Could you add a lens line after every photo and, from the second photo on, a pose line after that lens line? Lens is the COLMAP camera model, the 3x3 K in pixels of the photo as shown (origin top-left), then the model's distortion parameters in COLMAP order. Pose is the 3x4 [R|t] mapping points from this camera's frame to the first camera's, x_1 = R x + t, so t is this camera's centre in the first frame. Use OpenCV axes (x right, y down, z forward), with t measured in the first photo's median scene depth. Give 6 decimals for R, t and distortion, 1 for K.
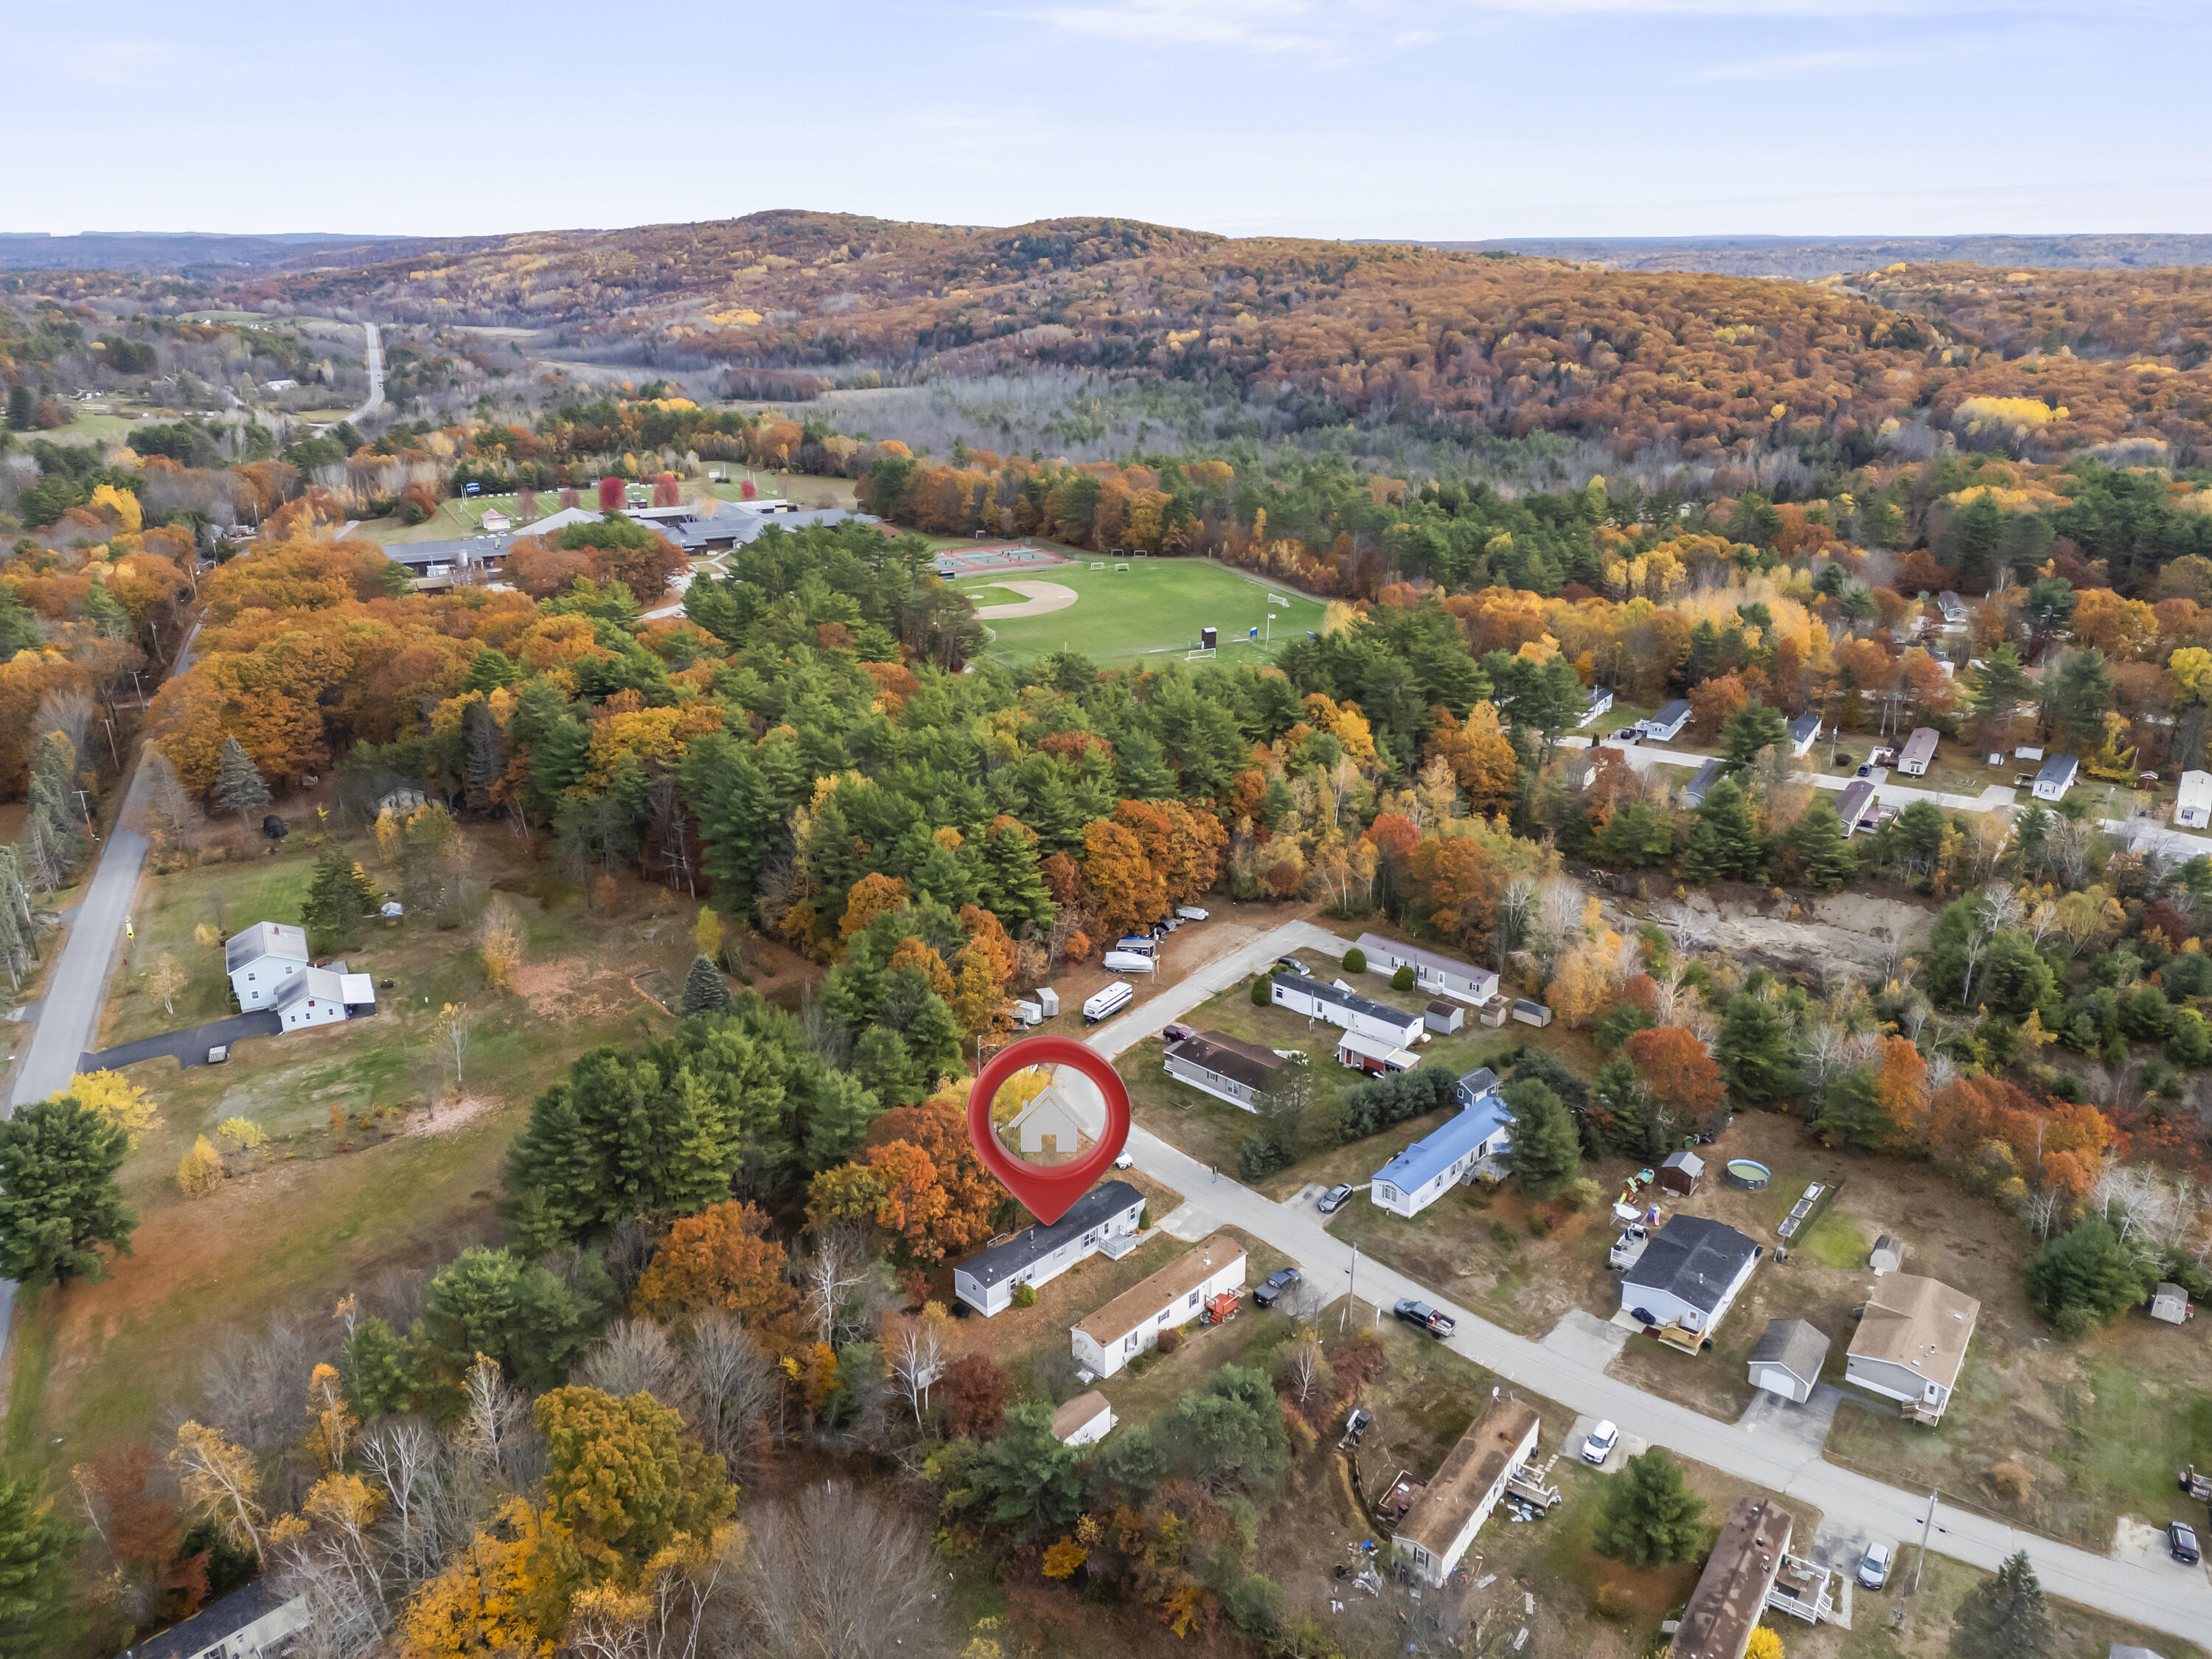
lens RADIAL K [[1609.8, 0, 1115.8], [0, 1609.8, 832.2], [0, 0, 1]] dist [0.077356, -0.079616]
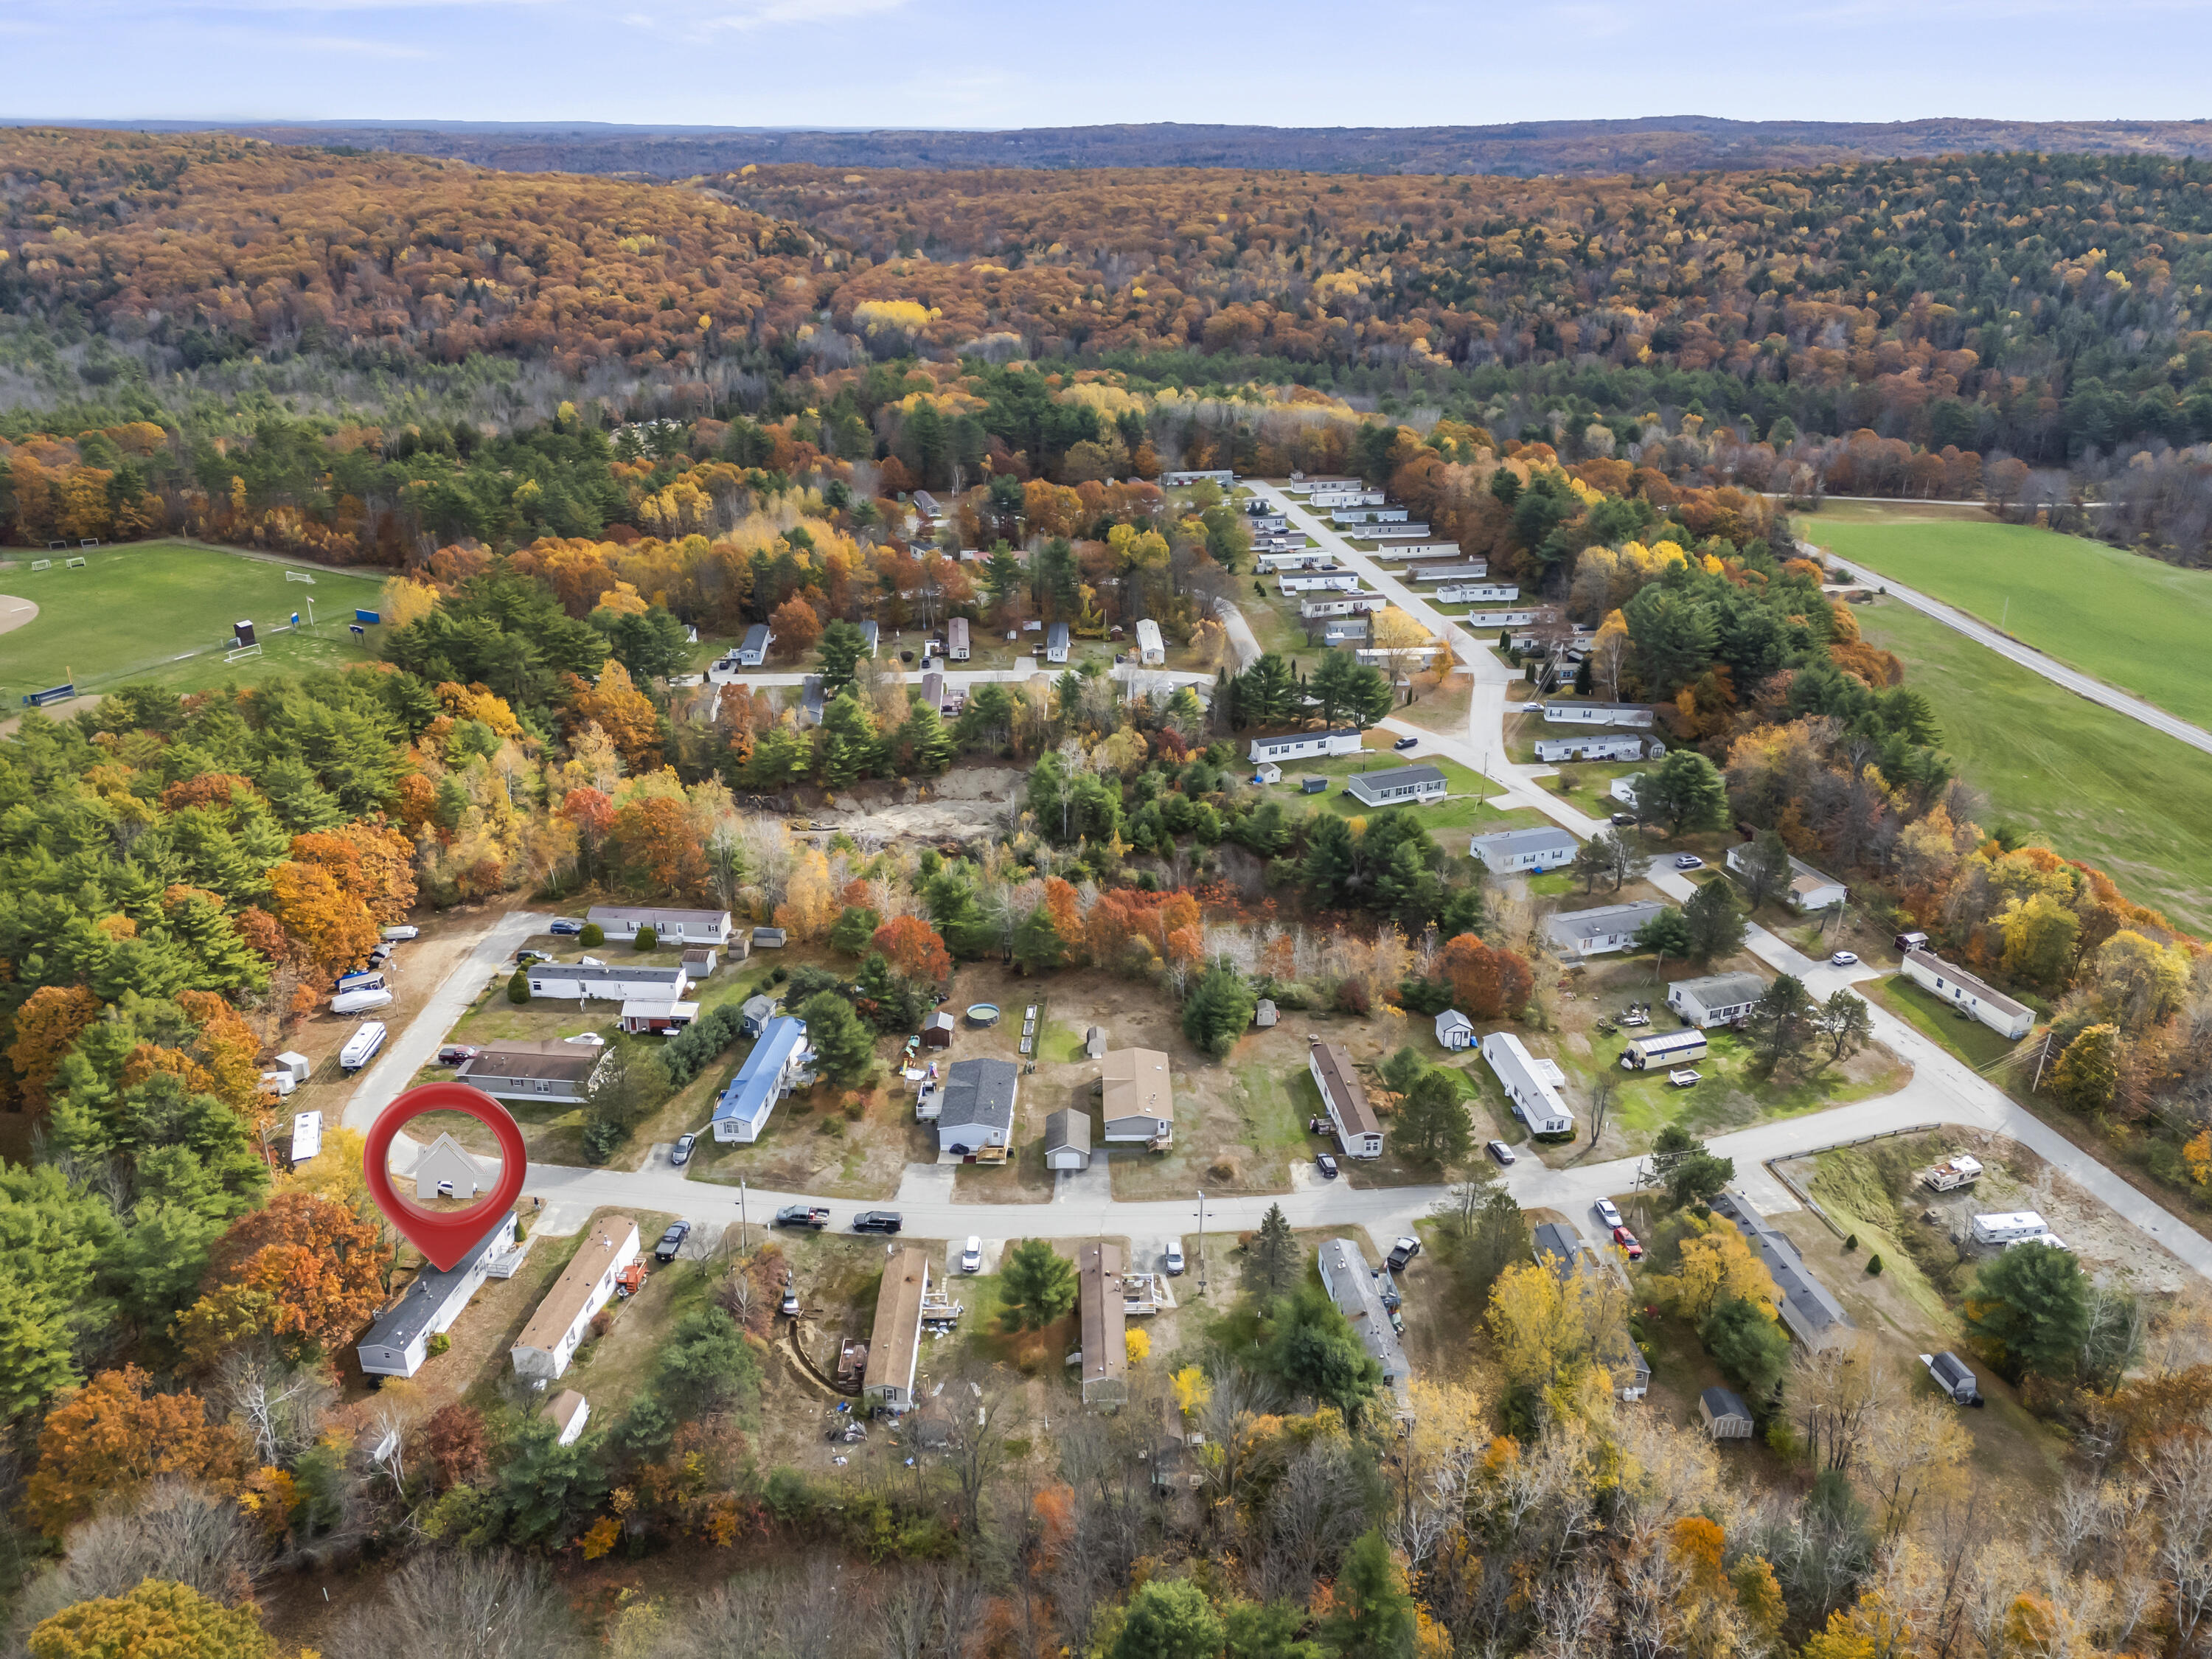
lens RADIAL K [[1609.8, 0, 1115.8], [0, 1609.8, 832.2], [0, 0, 1]] dist [0.077356, -0.079616]
pose [[0.802828, -0.232940, 0.548822, -0.107422], [0.200118, 0.972397, 0.119983, -0.032976], [-0.561622, 0.013503, 0.827284, -0.045718]]
